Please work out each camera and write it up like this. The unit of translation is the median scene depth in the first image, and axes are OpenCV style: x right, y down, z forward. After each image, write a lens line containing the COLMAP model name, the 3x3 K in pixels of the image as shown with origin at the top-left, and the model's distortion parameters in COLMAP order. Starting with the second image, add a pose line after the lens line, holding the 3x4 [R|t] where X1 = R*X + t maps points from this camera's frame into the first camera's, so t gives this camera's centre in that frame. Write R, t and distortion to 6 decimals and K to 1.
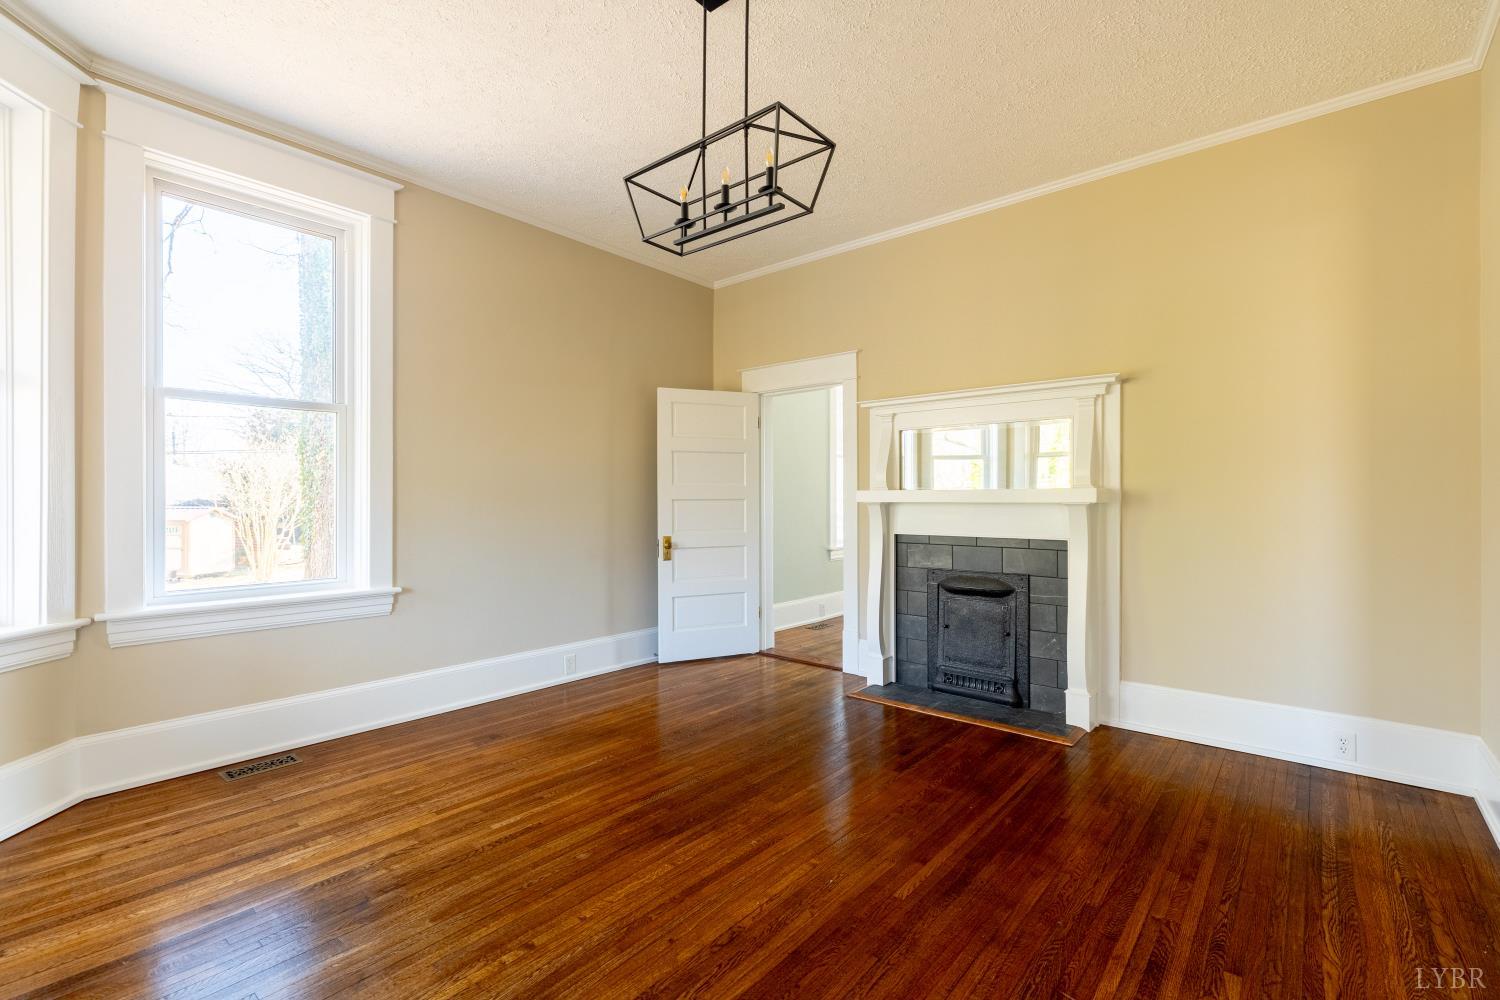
lens RADIAL K [[668.9, 0, 755.0], [0, 668.9, 498.8], [0, 0, 1]] dist [-0.000369, -0.000372]
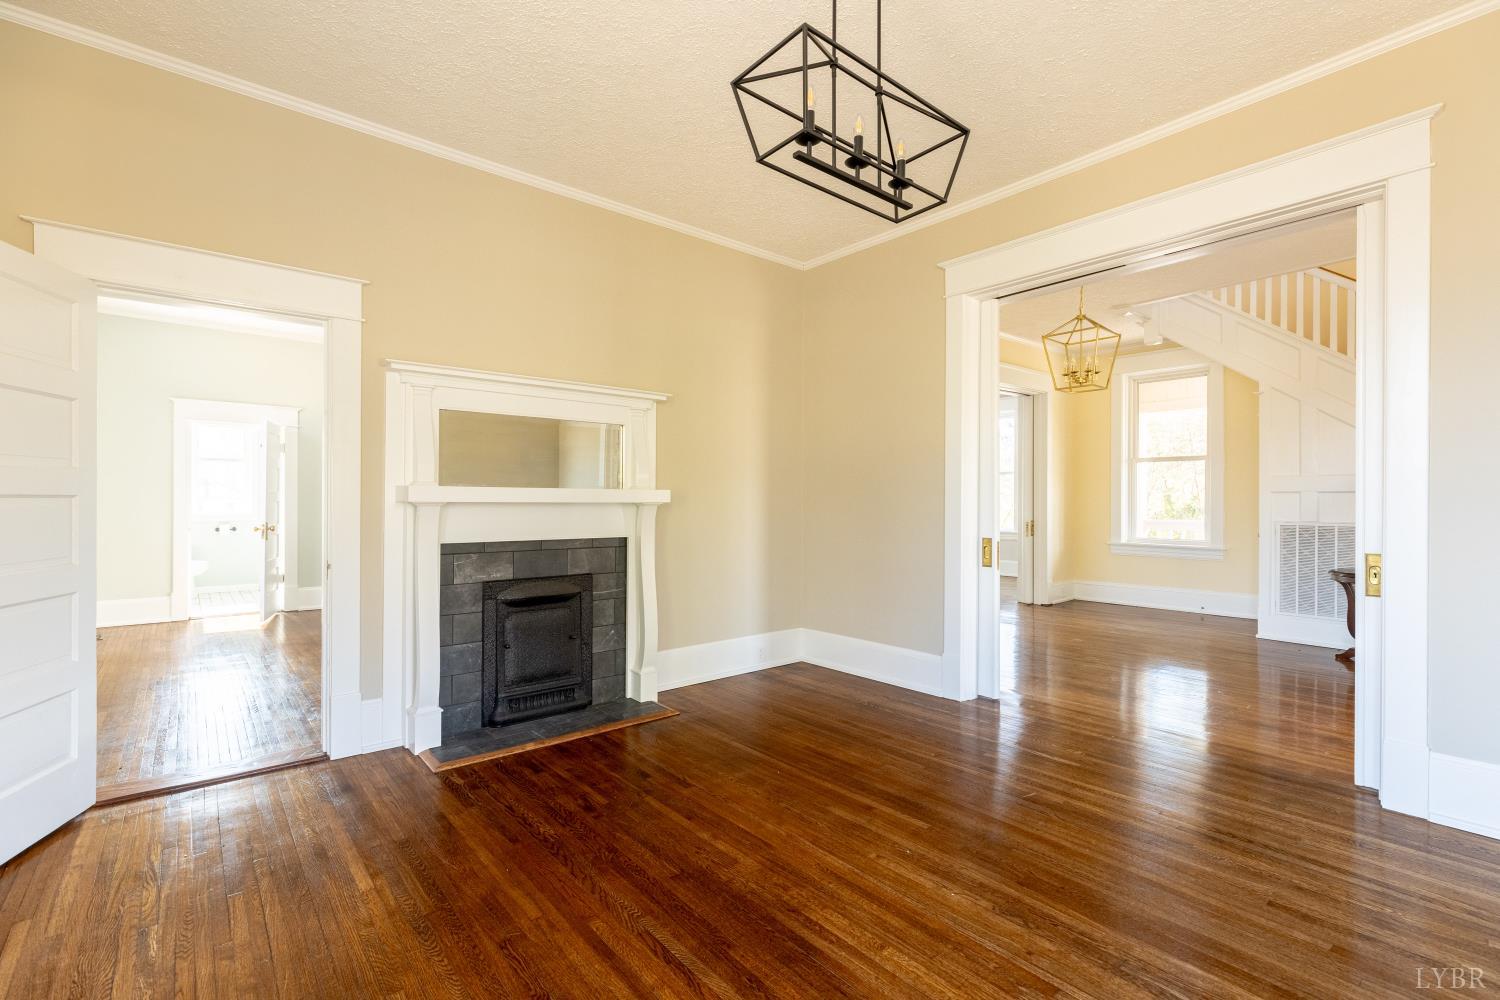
lens RADIAL K [[668.9, 0, 744.5], [0, 668.9, 500.5], [0, 0, 1]] dist [-0.000369, -0.000372]
pose [[0.166659, 0.001900, 0.986013, -0.572680], [-0.004835, 0.999988, -0.001110, 0.002612], [-0.986003, -0.004583, 0.166666, 0.619805]]
